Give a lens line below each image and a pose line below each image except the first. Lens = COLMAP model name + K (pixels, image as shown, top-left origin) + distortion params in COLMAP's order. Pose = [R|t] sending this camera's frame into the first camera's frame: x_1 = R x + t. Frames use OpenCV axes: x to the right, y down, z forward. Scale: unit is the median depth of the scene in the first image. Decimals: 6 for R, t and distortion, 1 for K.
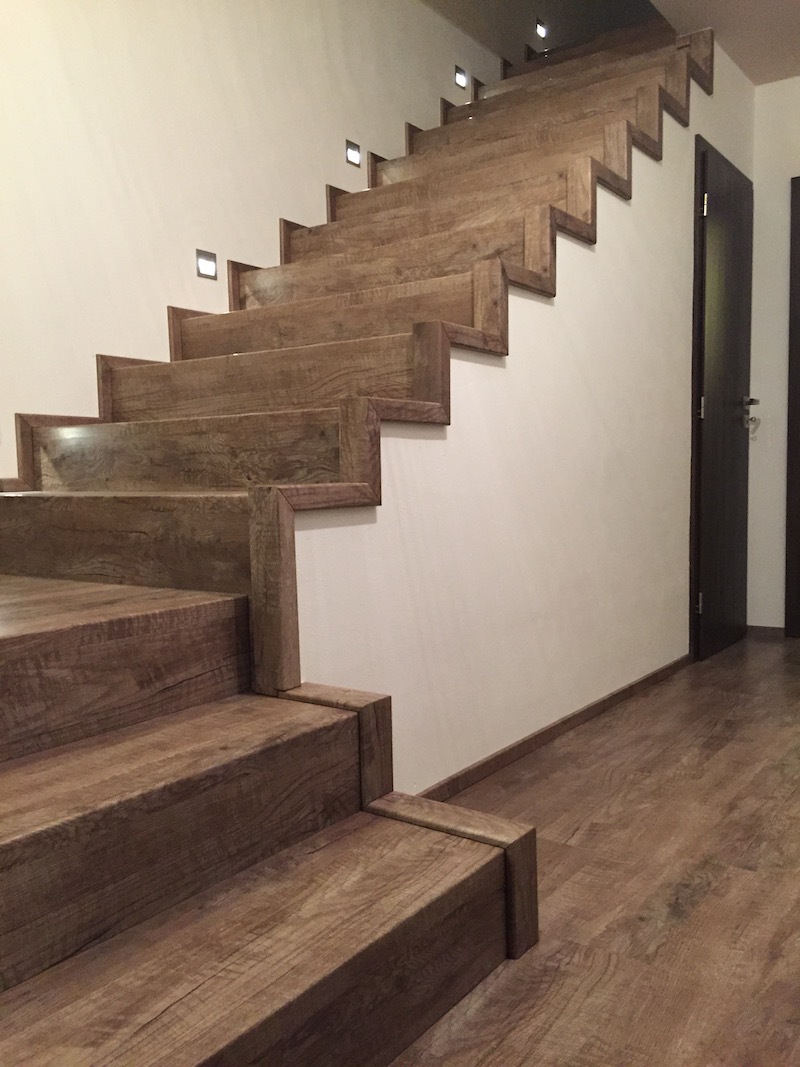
lens RADIAL K [[909.9, 0, 403.3], [0, 909.9, 534.7], [0, 0, 1]] dist [0.083644, -0.123525]
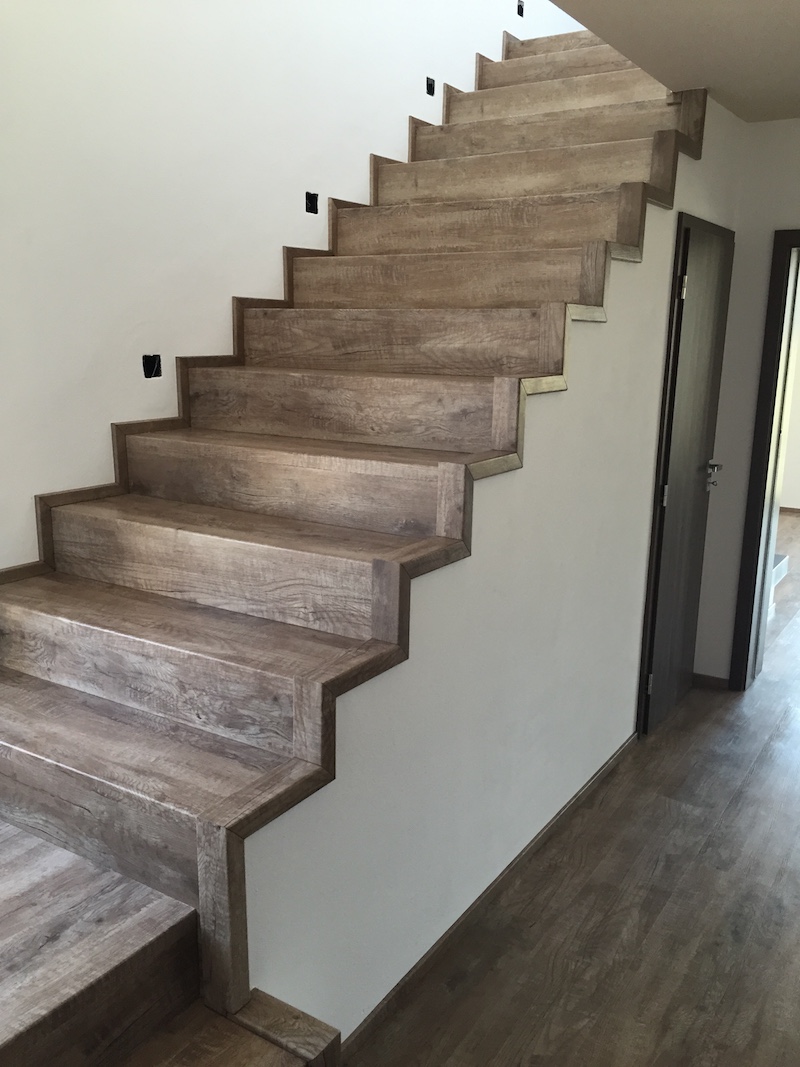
lens RADIAL K [[909.9, 0, 405.3], [0, 909.9, 535.5], [0, 0, 1]] dist [0.083644, -0.123525]
pose [[0.998389, 0.021128, 0.052667, -0.005596], [-0.028940, 0.987912, 0.152288, -0.380023], [-0.048813, -0.153566, 0.986932, 0.059599]]
